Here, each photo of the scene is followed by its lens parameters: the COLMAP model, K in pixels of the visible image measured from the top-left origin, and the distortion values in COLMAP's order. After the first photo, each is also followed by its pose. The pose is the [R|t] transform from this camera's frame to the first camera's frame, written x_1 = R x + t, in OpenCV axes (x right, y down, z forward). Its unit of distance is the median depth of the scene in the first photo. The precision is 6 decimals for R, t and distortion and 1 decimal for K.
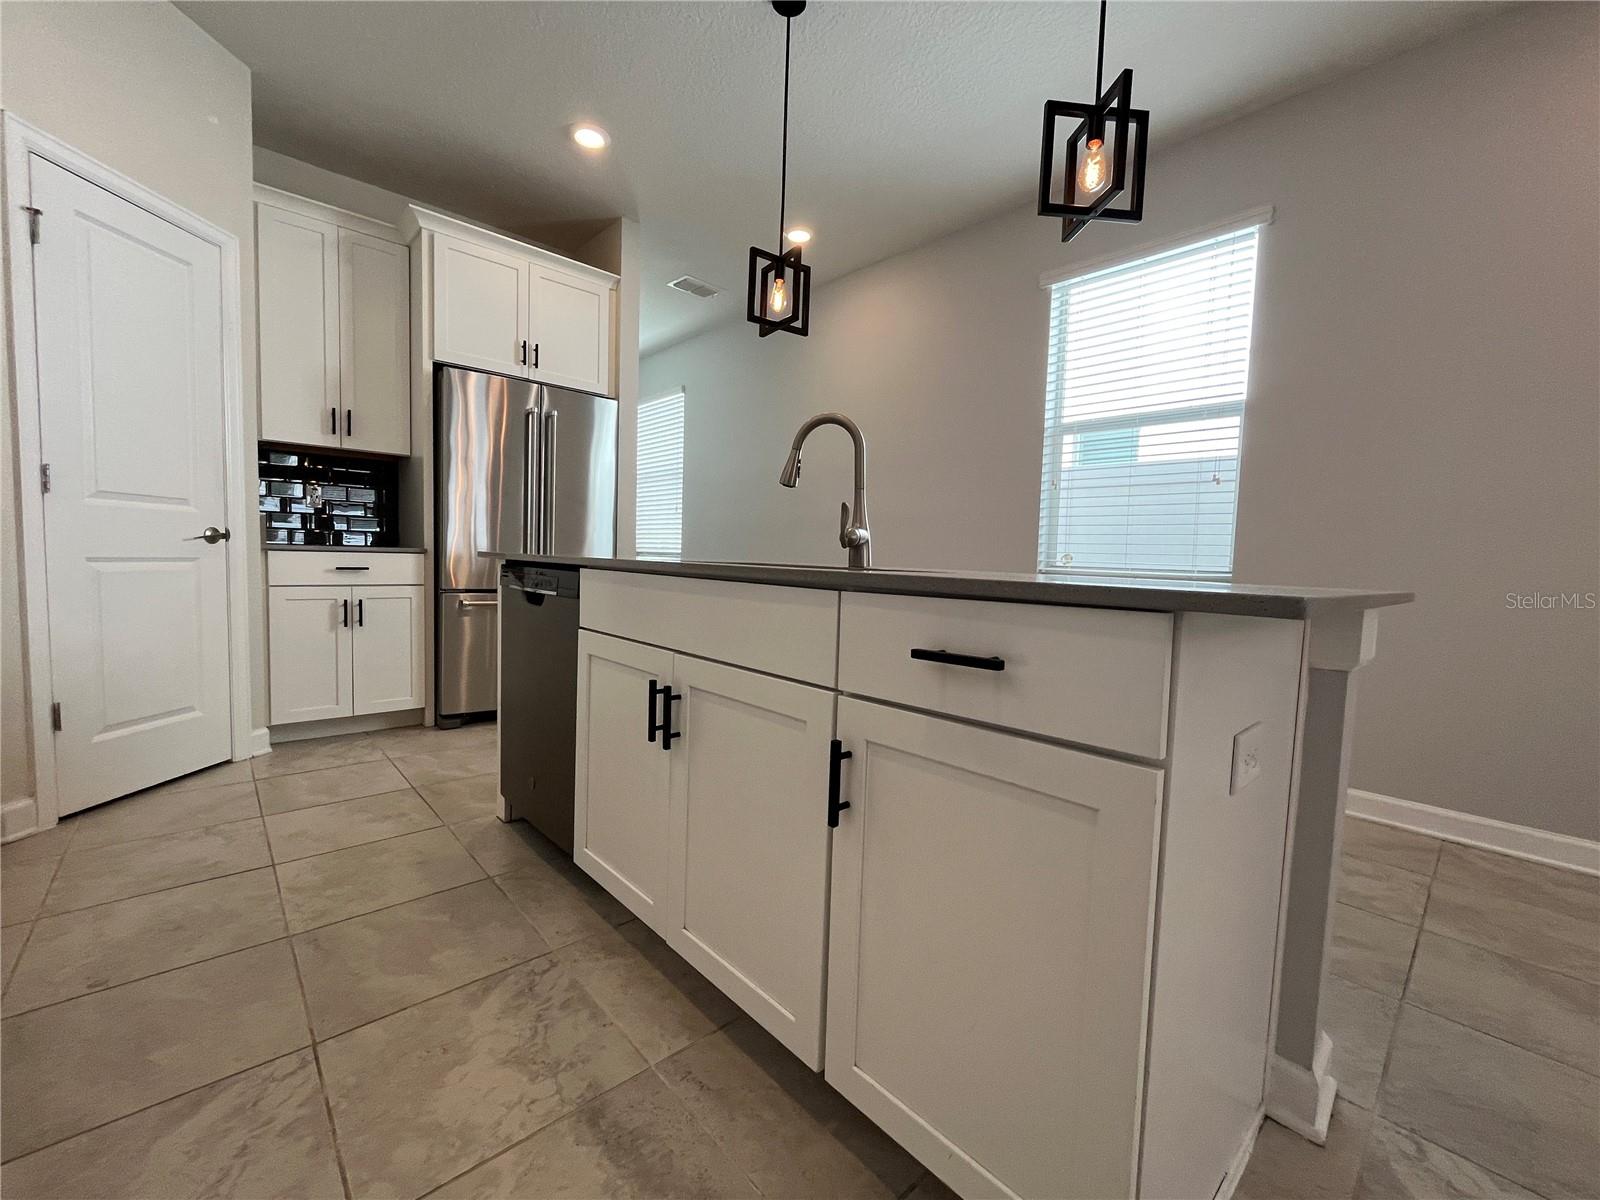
lens RADIAL K [[648.8, 0, 793.6], [0, 648.8, 600.1], [0, 0, 1]] dist [-0.000759, -0.001253]
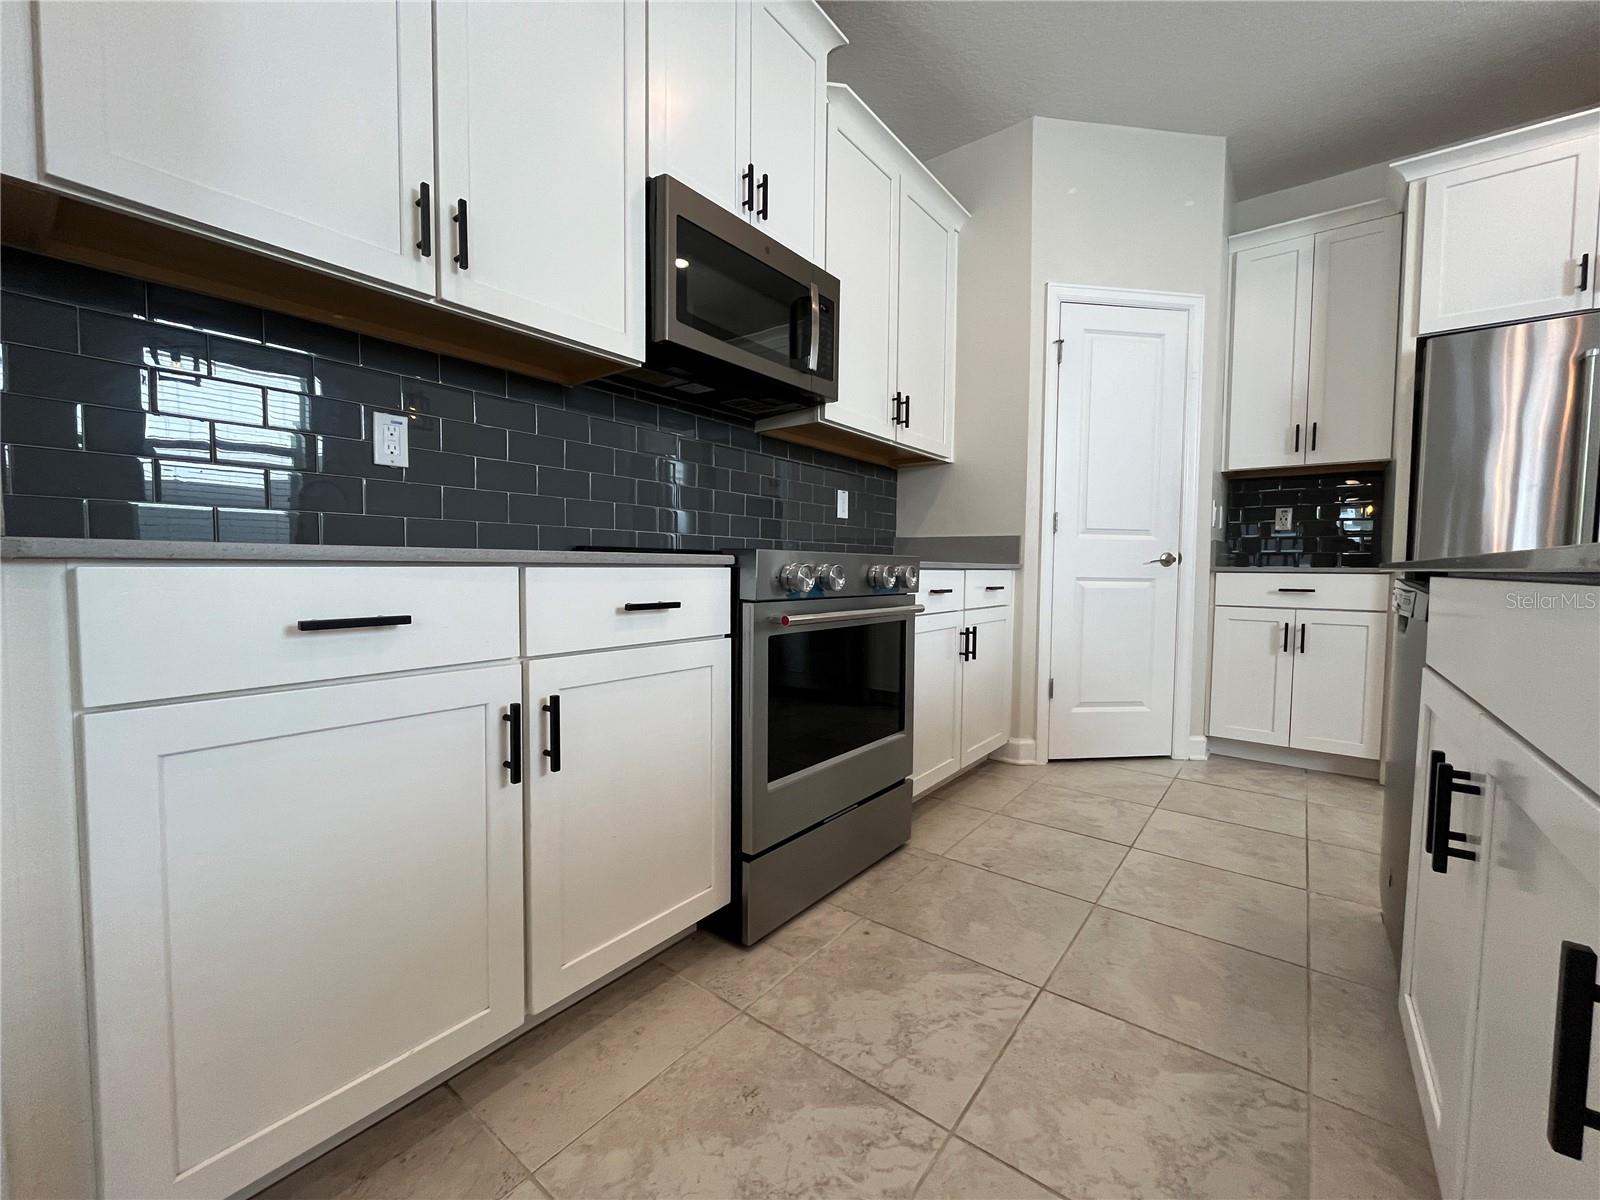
lens RADIAL K [[648.8, 0, 806.9], [0, 648.8, 599.0], [0, 0, 1]] dist [-0.000759, -0.001253]
pose [[0.180287, 0.019828, -0.983414, 0.159944], [-0.072388, 0.997353, 0.006839, 0.011880], [0.980947, 0.069955, 0.181245, 0.181503]]
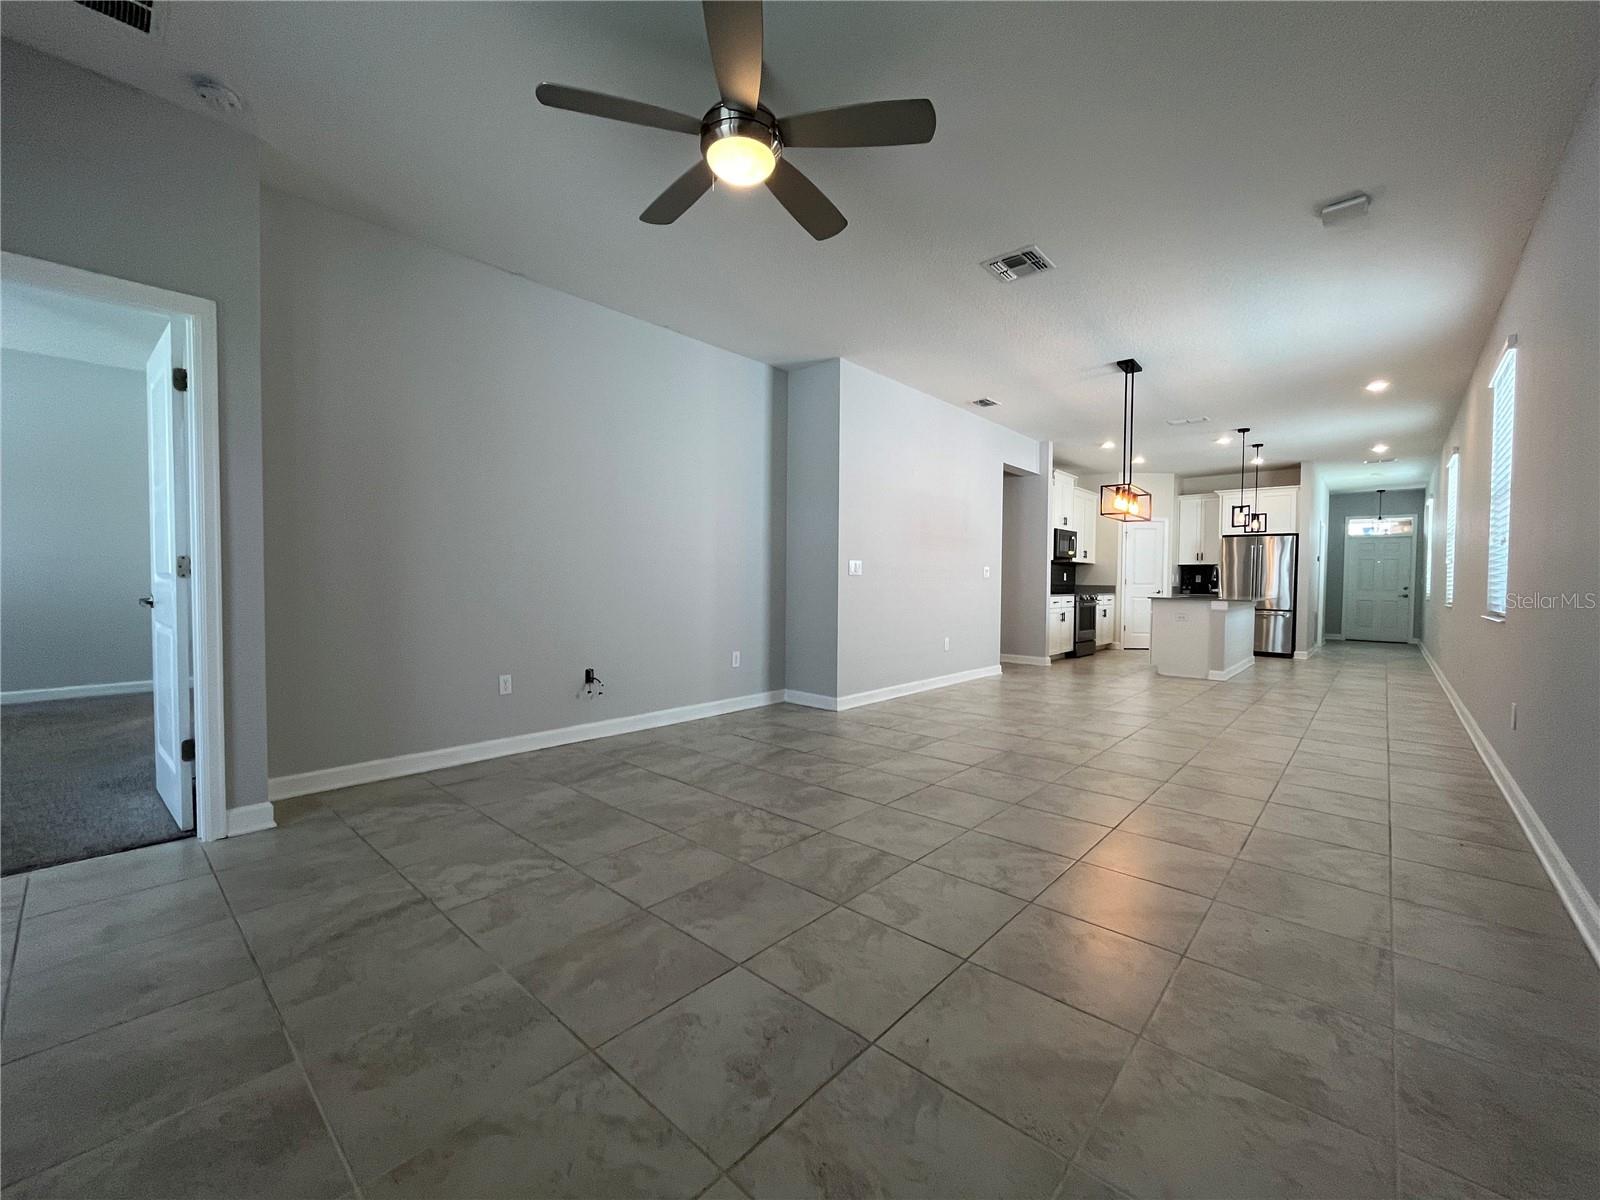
lens RADIAL K [[648.8, 0, 799.3], [0, 648.8, 598.4], [0, 0, 1]] dist [-0.000759, -0.001253]
pose [[0.102886, -0.004055, -0.994685, 3.424854], [-0.075740, 0.997057, -0.011899, 0.188568], [0.991805, 0.076562, 0.102276, -1.938390]]
